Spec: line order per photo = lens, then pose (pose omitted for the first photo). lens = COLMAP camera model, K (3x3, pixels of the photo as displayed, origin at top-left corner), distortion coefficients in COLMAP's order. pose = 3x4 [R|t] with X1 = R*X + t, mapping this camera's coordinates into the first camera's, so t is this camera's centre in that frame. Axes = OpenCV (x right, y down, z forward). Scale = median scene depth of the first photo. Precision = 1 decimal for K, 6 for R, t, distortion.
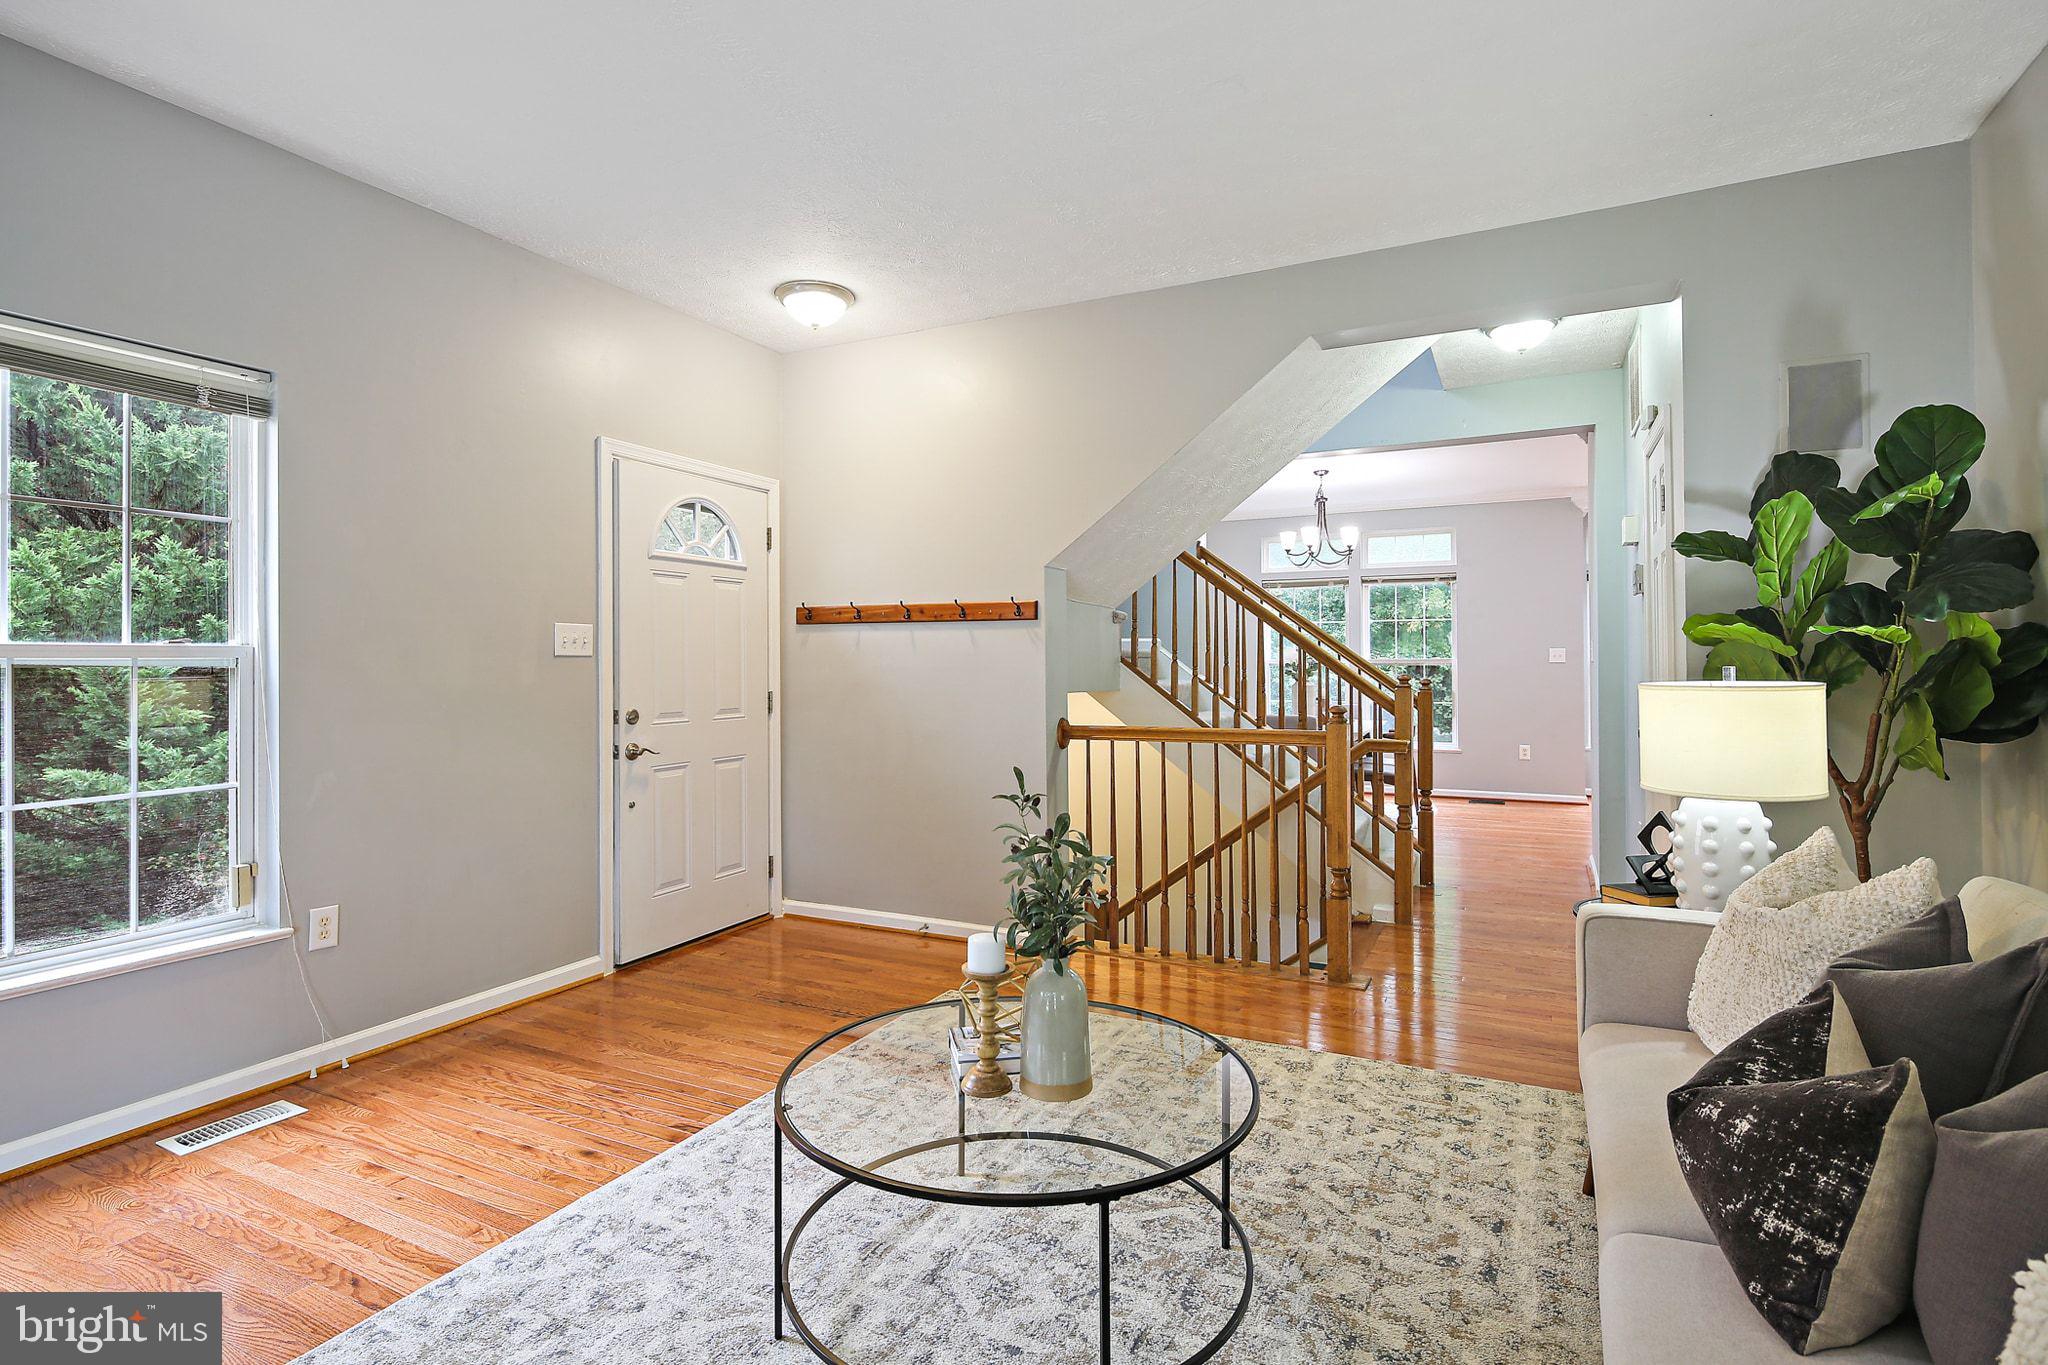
lens RADIAL K [[1001.4, 0, 1027.6], [0, 1001.4, 667.5], [0, 0, 1]] dist [-0.002730, -0.002643]
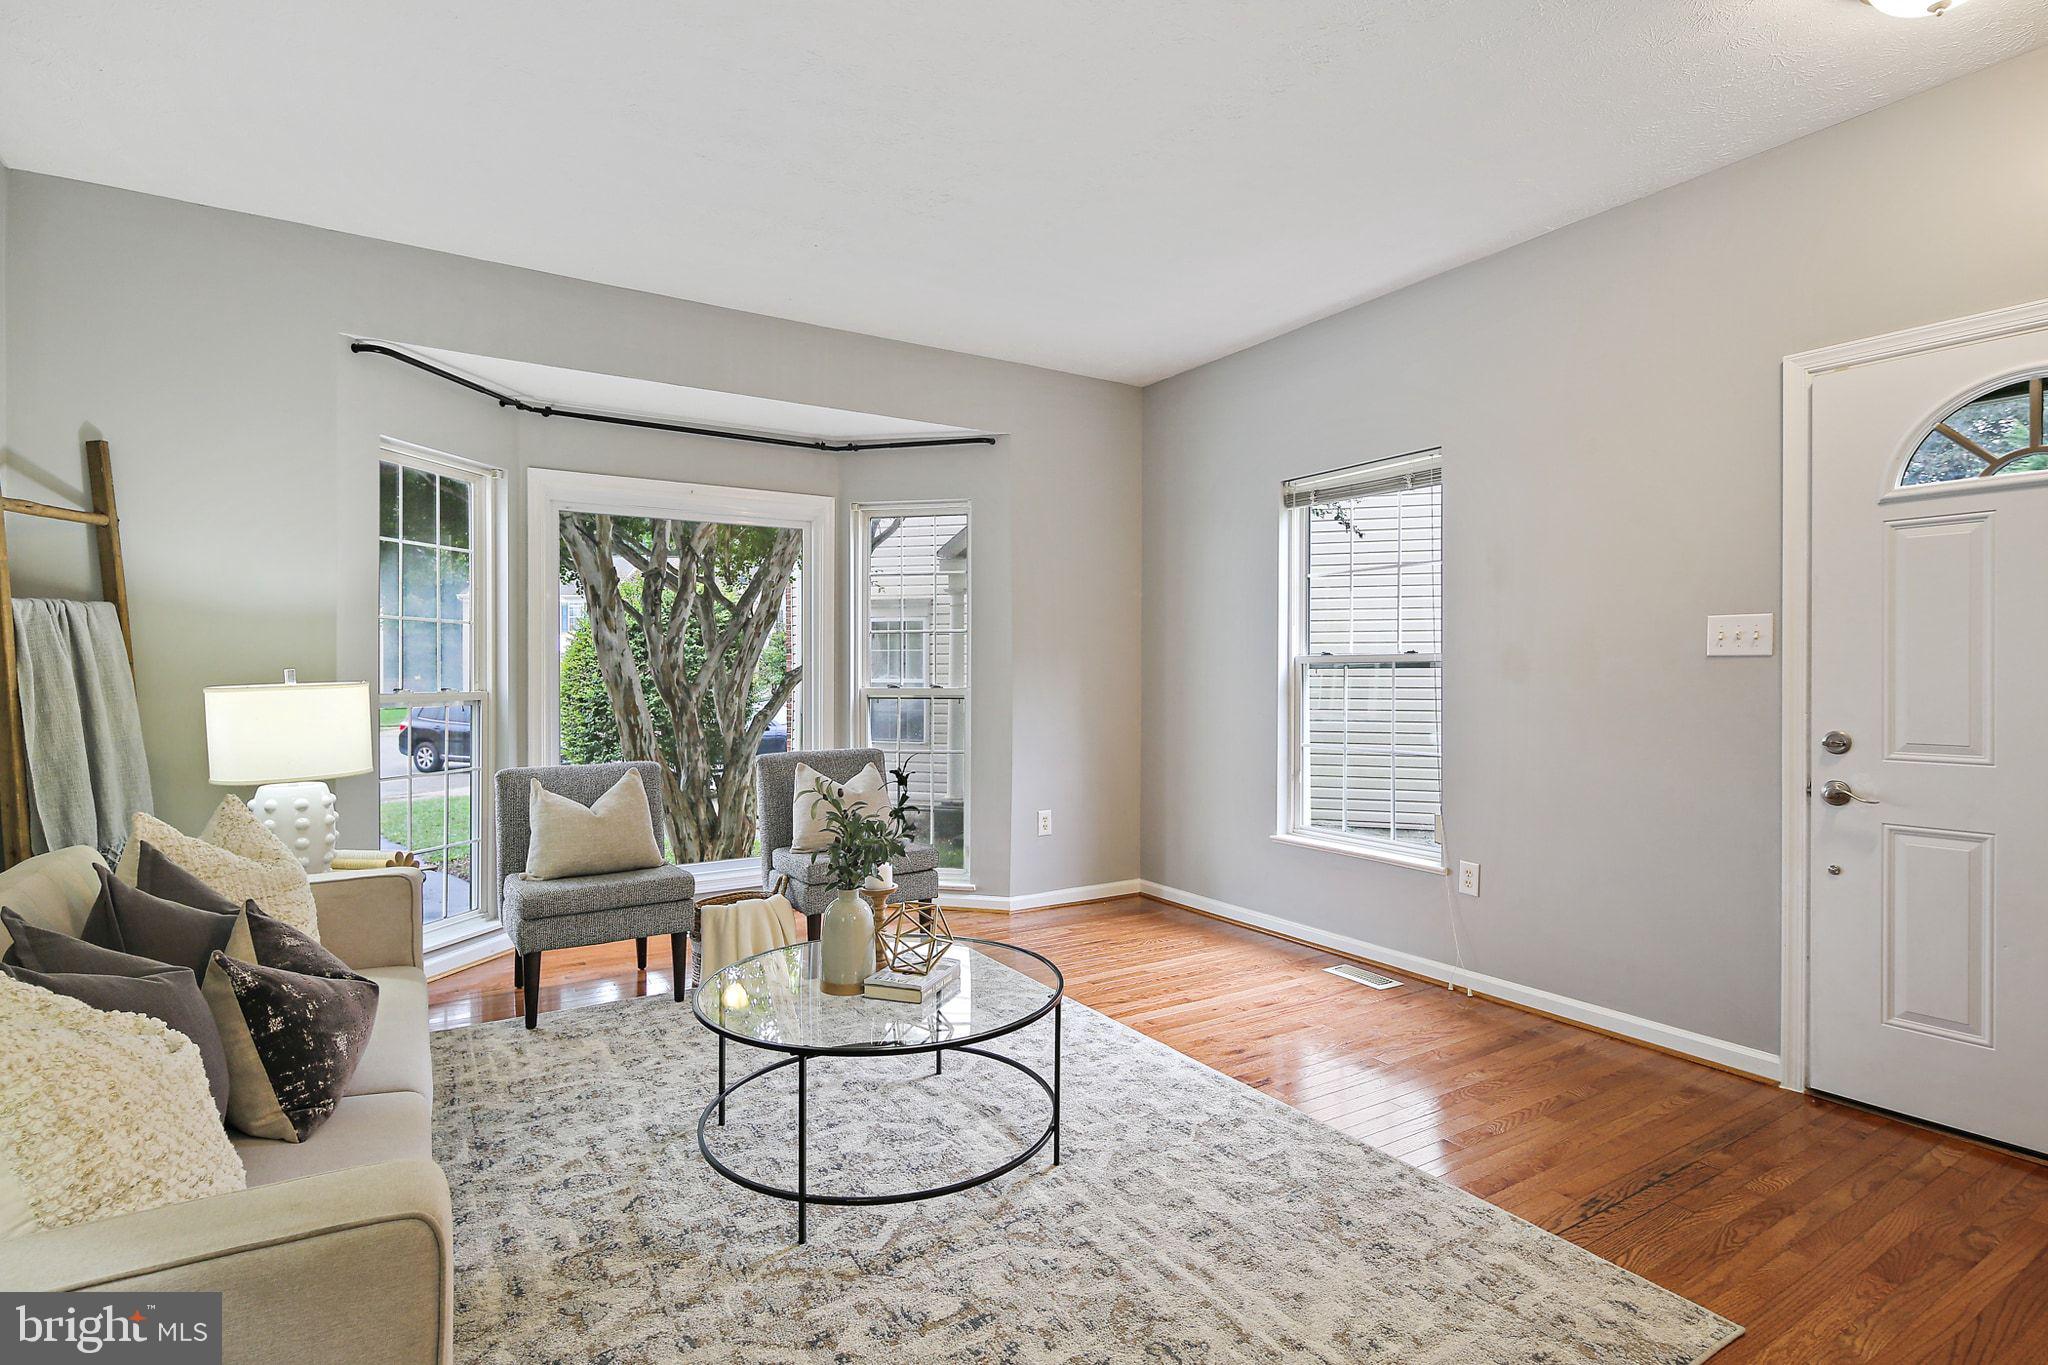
lens RADIAL K [[1001.4, 0, 1024.4], [0, 1001.4, 671.5], [0, 0, 1]] dist [-0.002730, -0.002643]
pose [[-0.517117, 0.007527, -0.855882, 0.688168], [-0.003041, 0.999939, 0.010631, -0.007699], [0.855909, 0.008101, -0.517062, 1.246863]]
